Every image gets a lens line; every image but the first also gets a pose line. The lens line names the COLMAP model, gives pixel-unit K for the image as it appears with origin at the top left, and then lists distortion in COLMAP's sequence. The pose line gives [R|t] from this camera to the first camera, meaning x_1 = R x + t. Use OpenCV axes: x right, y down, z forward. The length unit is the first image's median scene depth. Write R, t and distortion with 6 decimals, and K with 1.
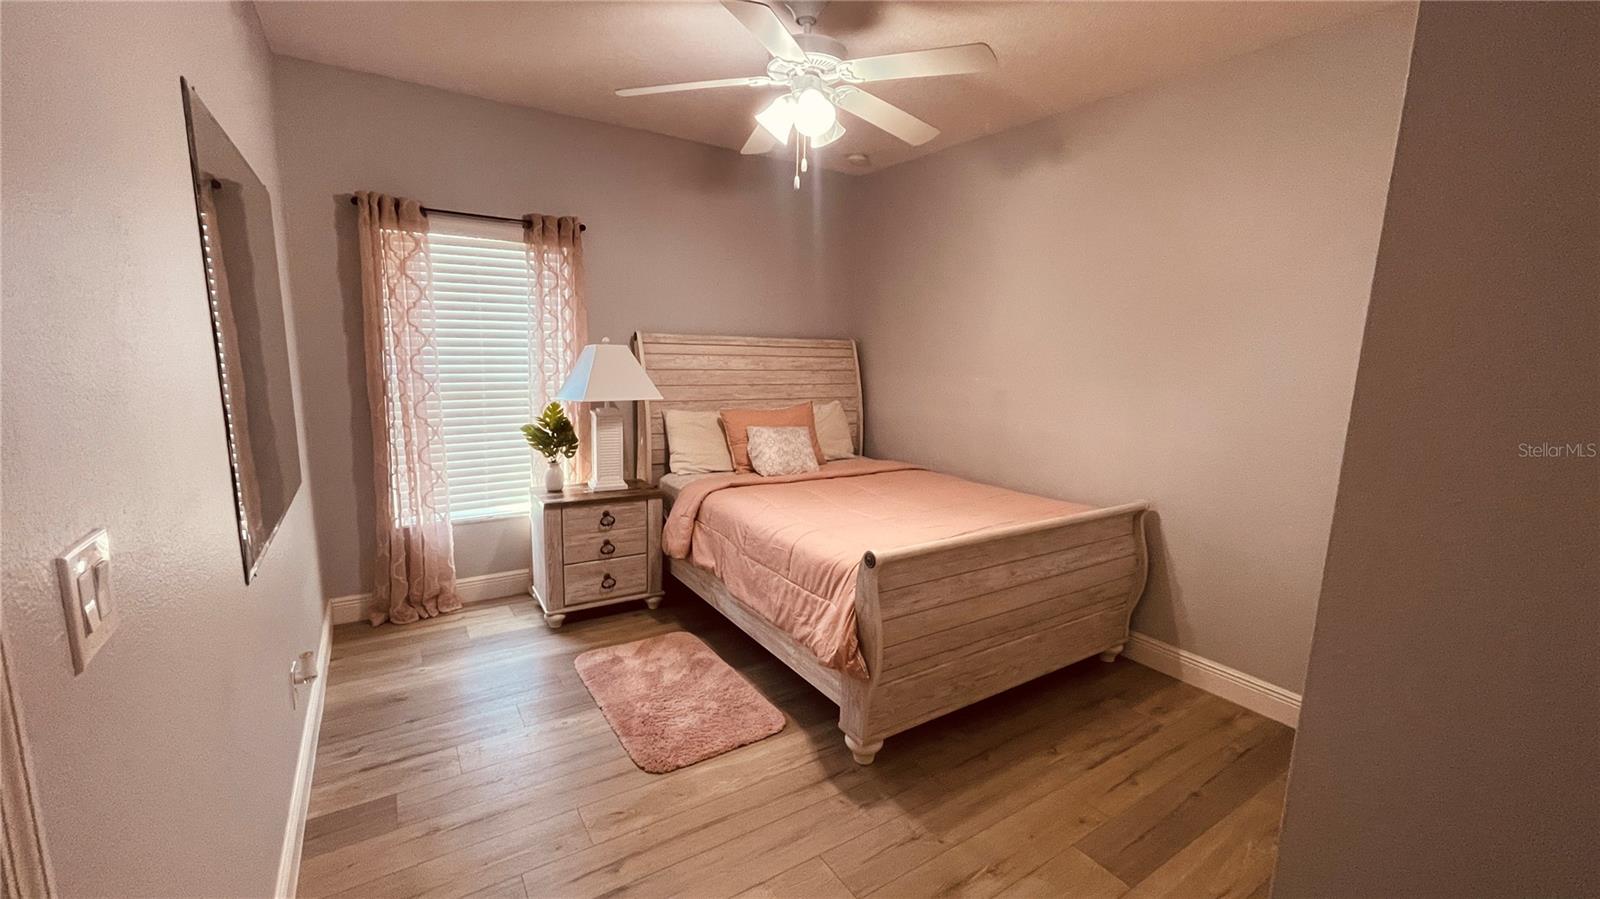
lens RADIAL K [[646.1, 0, 803.4], [0, 646.1, 457.7], [0, 0, 1]] dist [-0.016369, 0.000128]
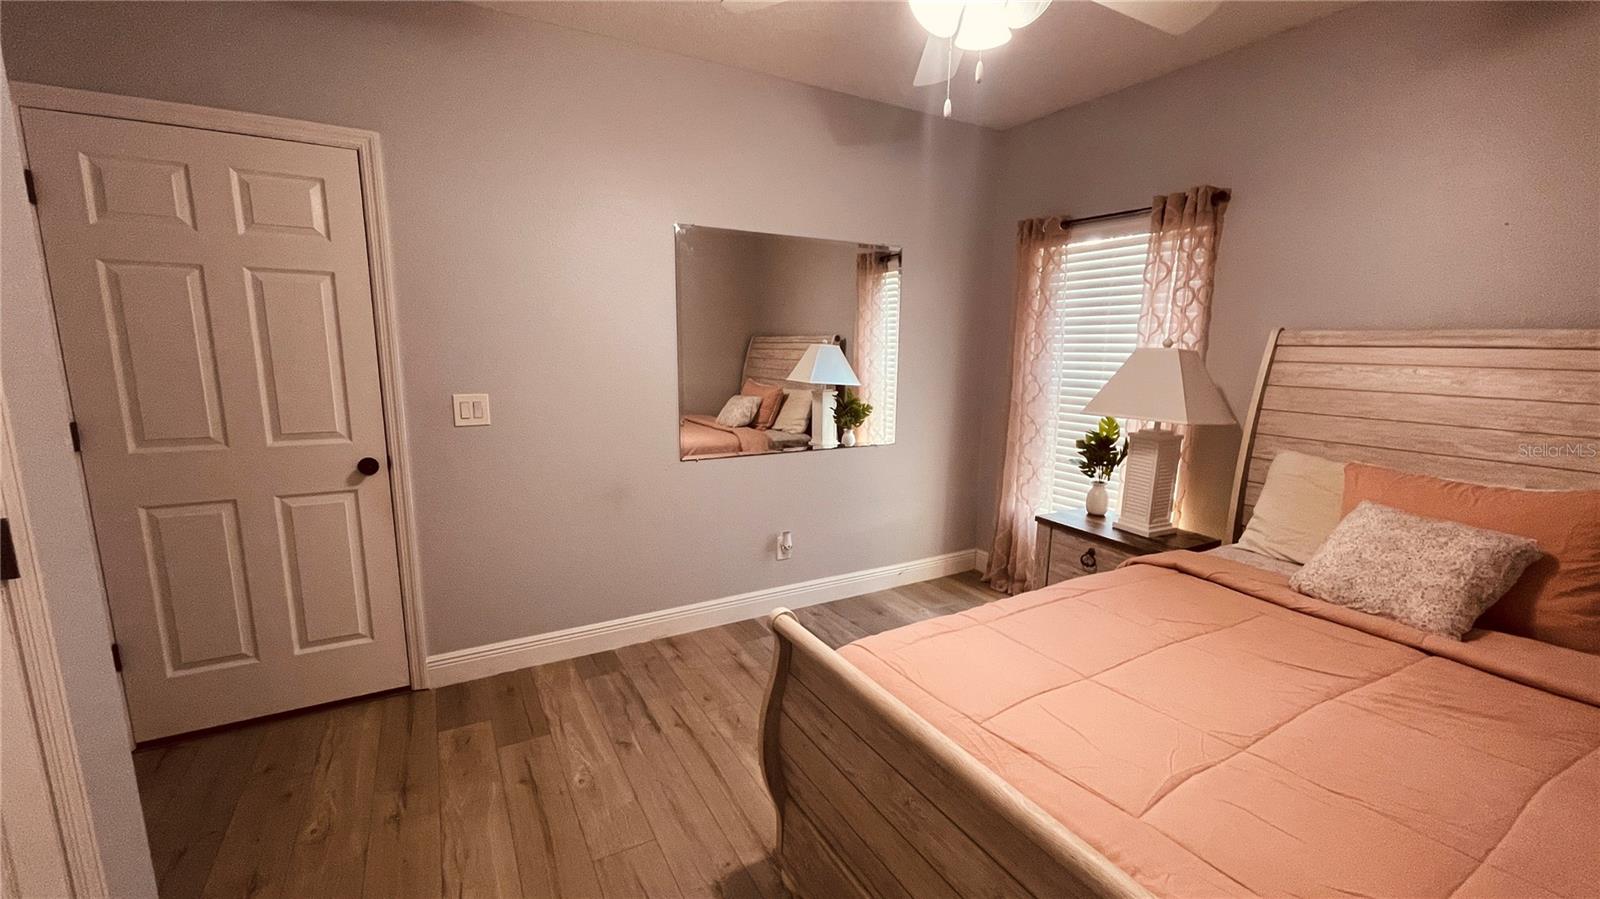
lens RADIAL K [[646.1, 0, 803.4], [0, 646.1, 457.7], [0, 0, 1]] dist [-0.016369, 0.000128]
pose [[-0.072454, 0.150699, -0.985921, 0.492096], [-0.173257, 0.971588, 0.161241, -0.095402], [0.982208, 0.182500, -0.044286, 0.624276]]
